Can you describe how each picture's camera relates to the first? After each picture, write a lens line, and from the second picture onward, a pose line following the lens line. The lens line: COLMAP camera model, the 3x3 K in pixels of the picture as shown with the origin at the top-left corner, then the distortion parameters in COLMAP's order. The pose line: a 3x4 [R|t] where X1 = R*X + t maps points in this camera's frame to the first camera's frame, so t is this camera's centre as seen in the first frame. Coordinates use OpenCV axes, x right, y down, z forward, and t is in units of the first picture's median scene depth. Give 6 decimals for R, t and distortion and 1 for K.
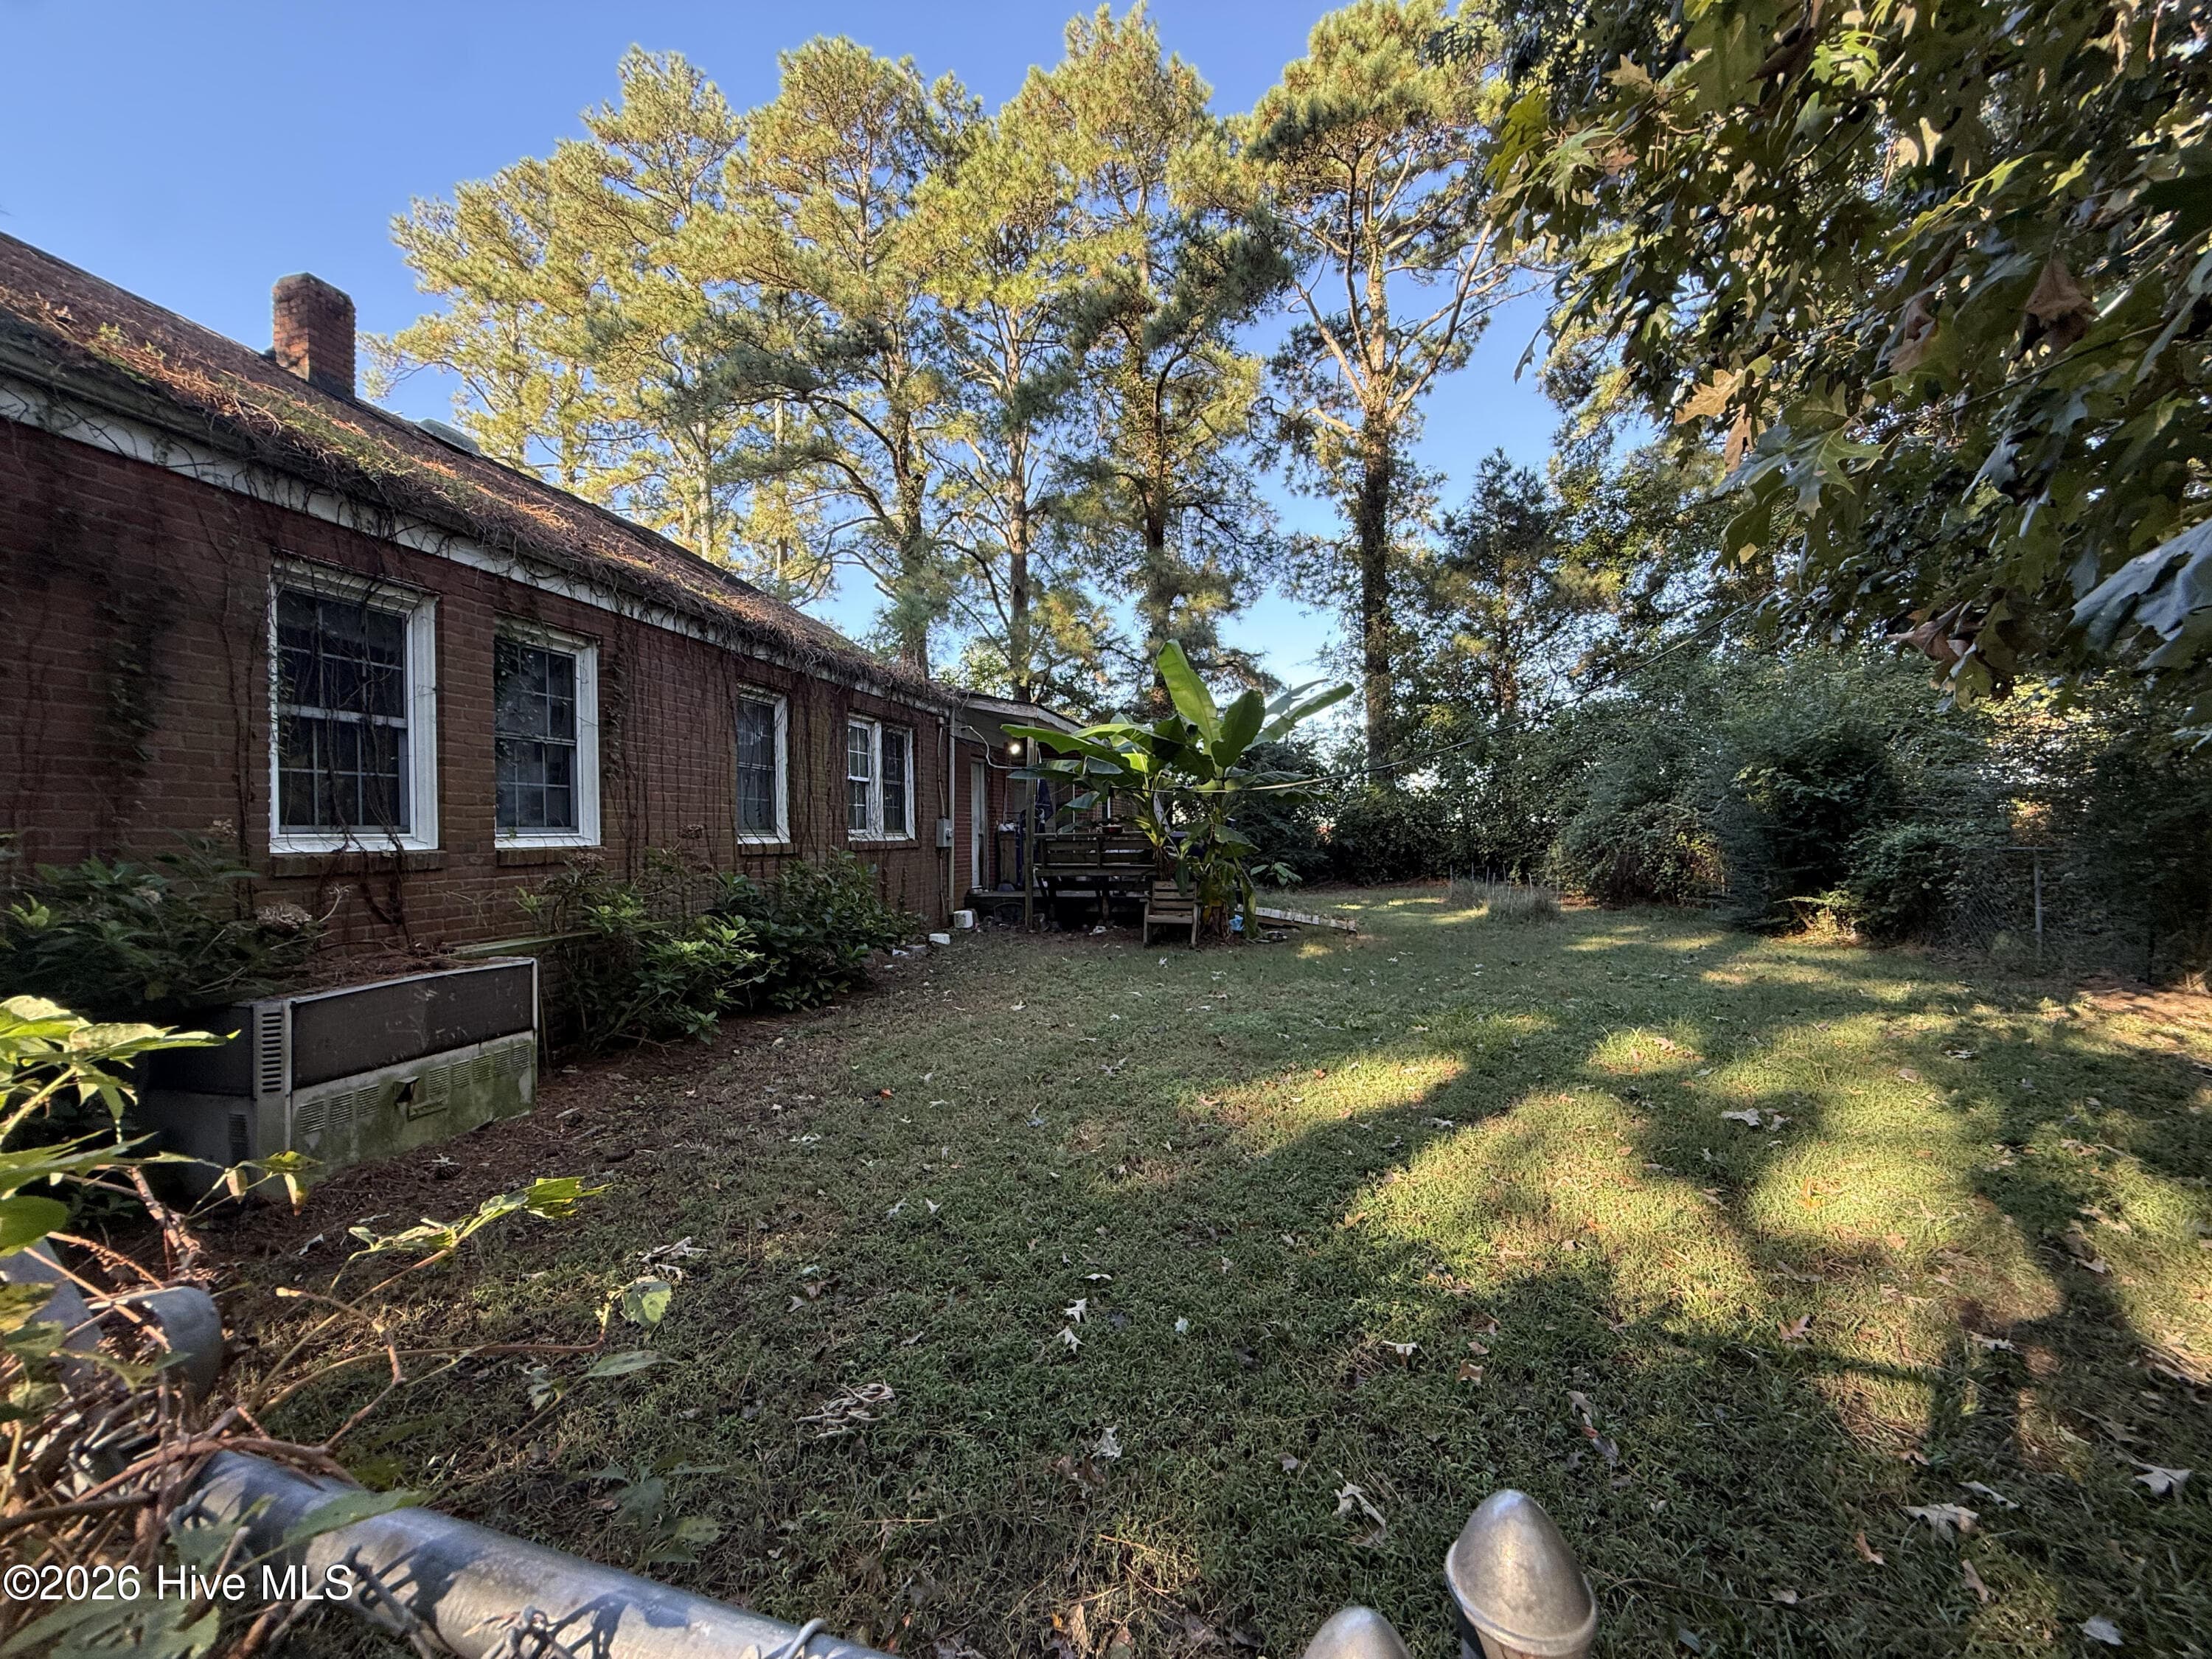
lens RADIAL K [[881.9, 0, 1105.9], [0, 881.9, 829.3], [0, 0, 1]] dist [-0.000914, 0.000337]
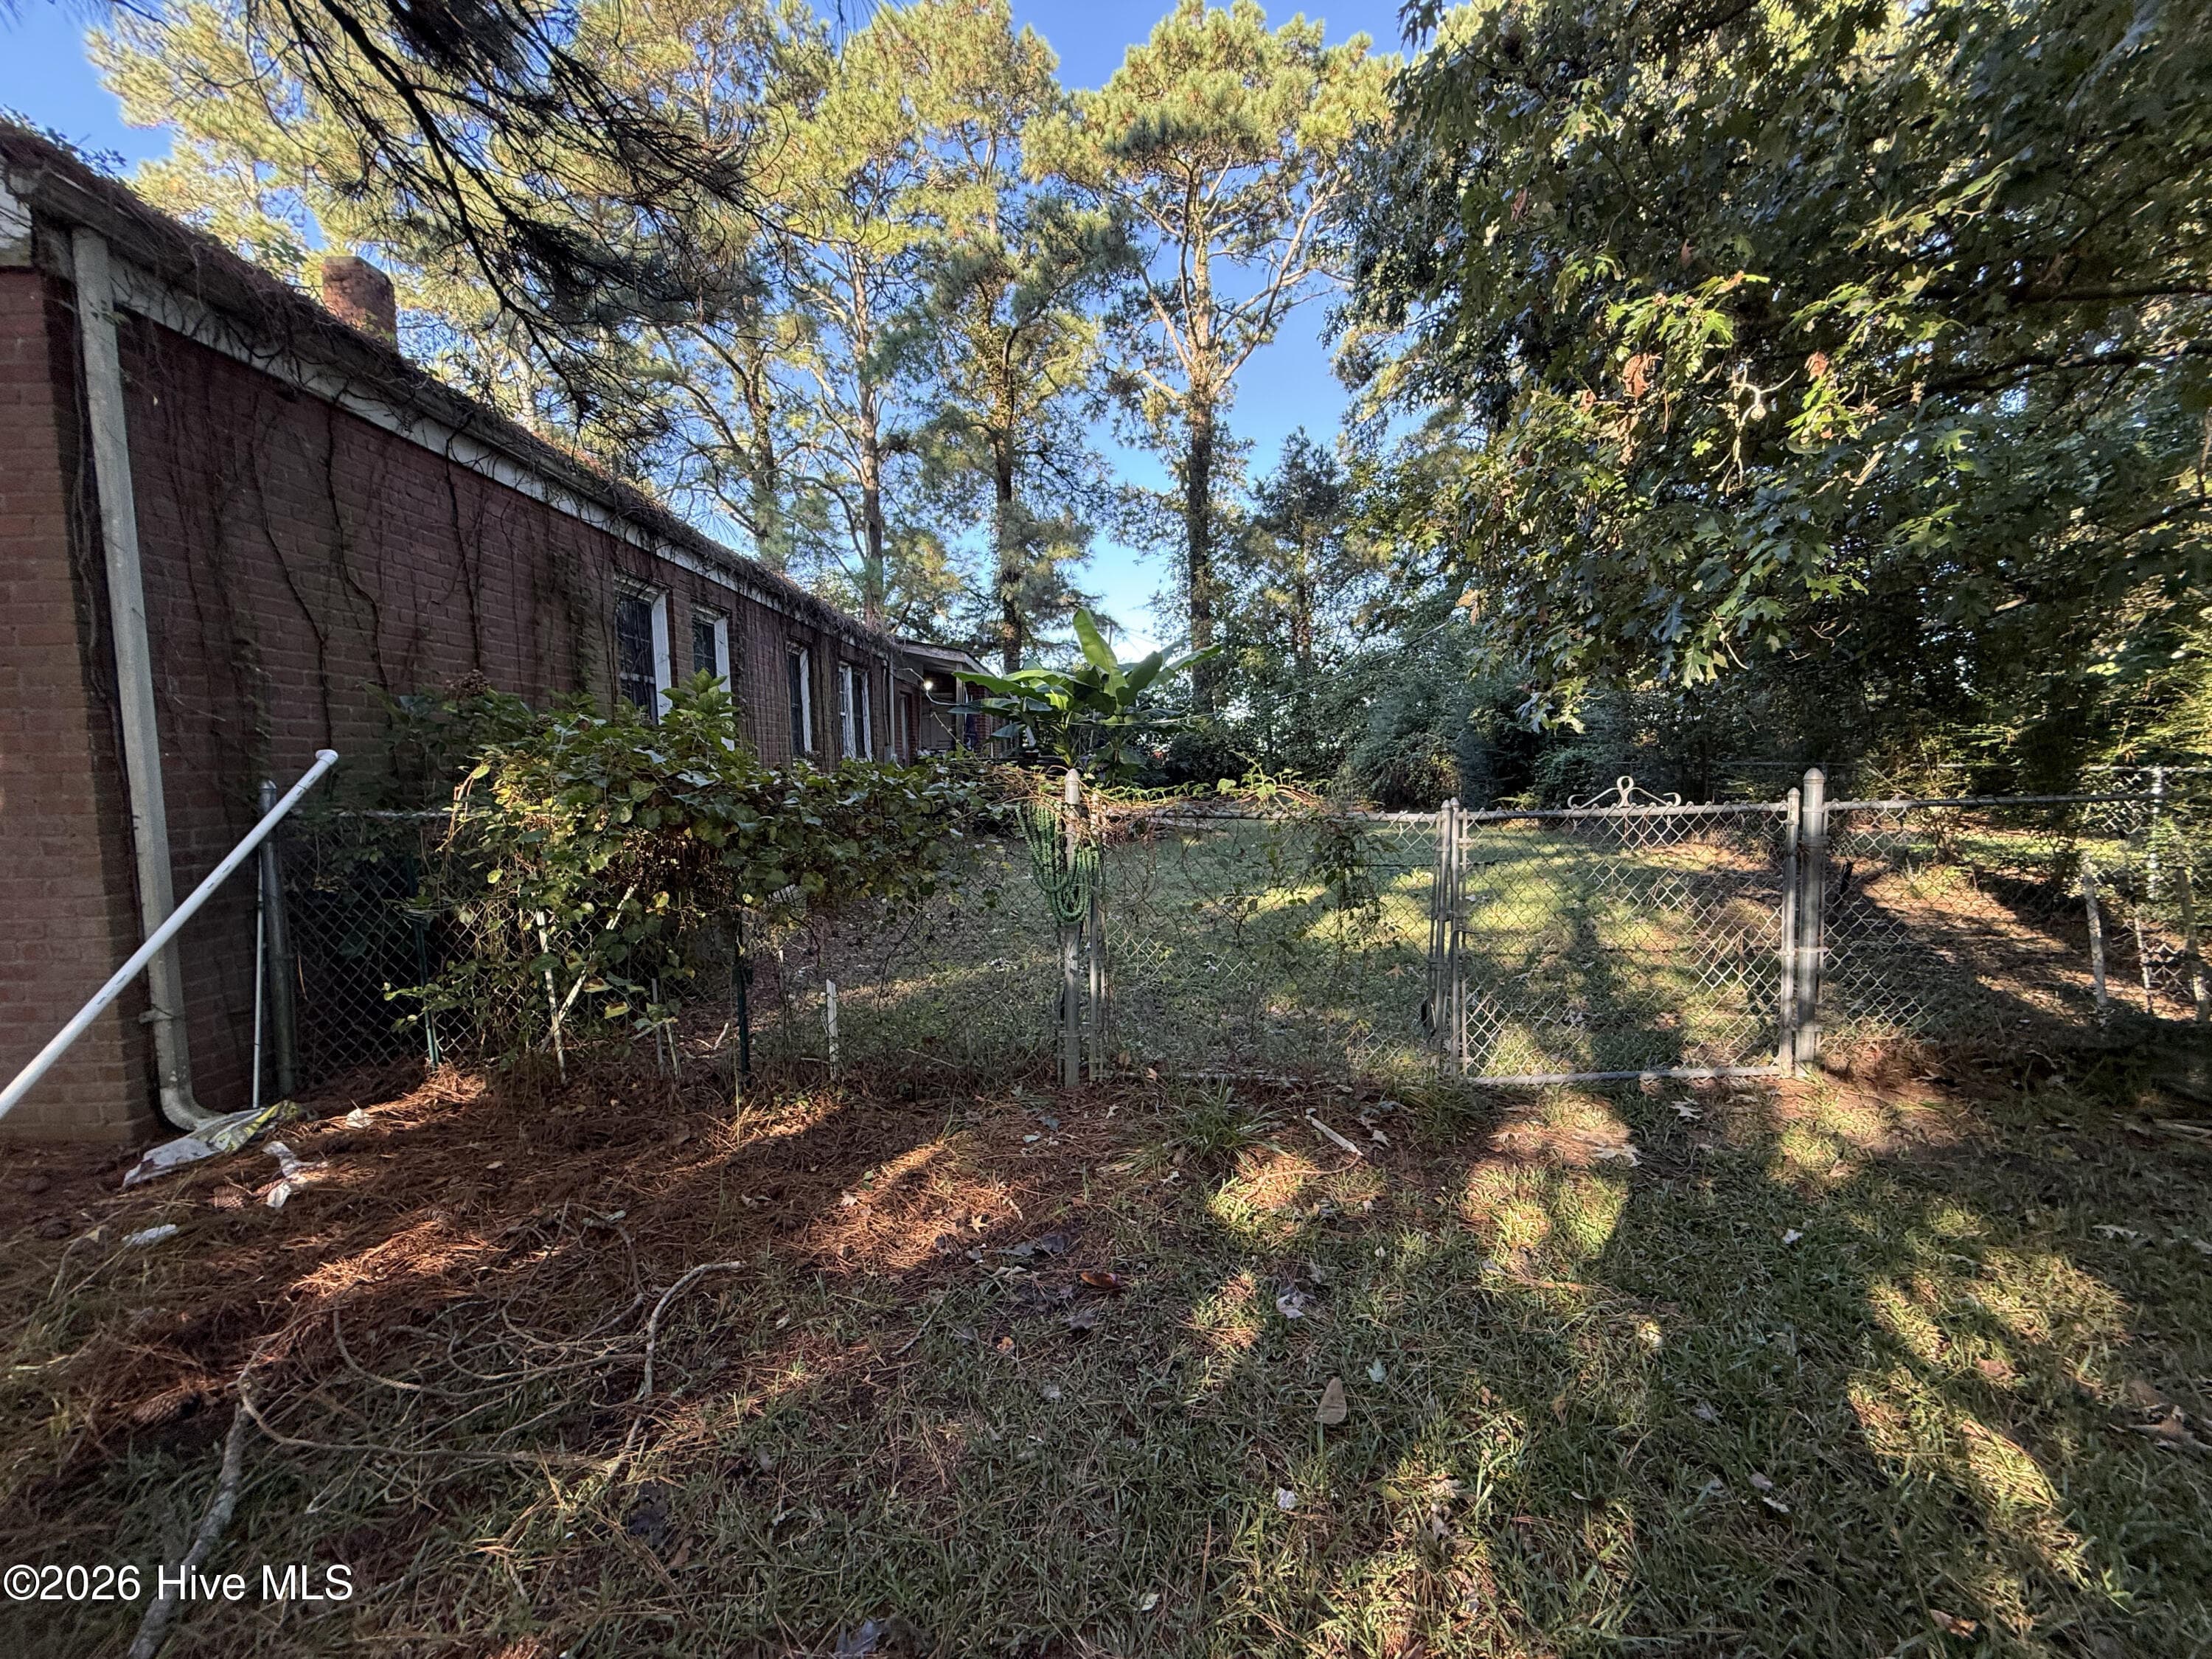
lens RADIAL K [[881.9, 0, 1106.1], [0, 881.9, 830.2], [0, 0, 1]] dist [-0.000914, 0.000337]
pose [[0.973389, -0.024614, 0.227834, -0.083360], [0.005225, 0.996340, 0.085318, 0.000638], [-0.229100, -0.081858, 0.969955, -0.116255]]
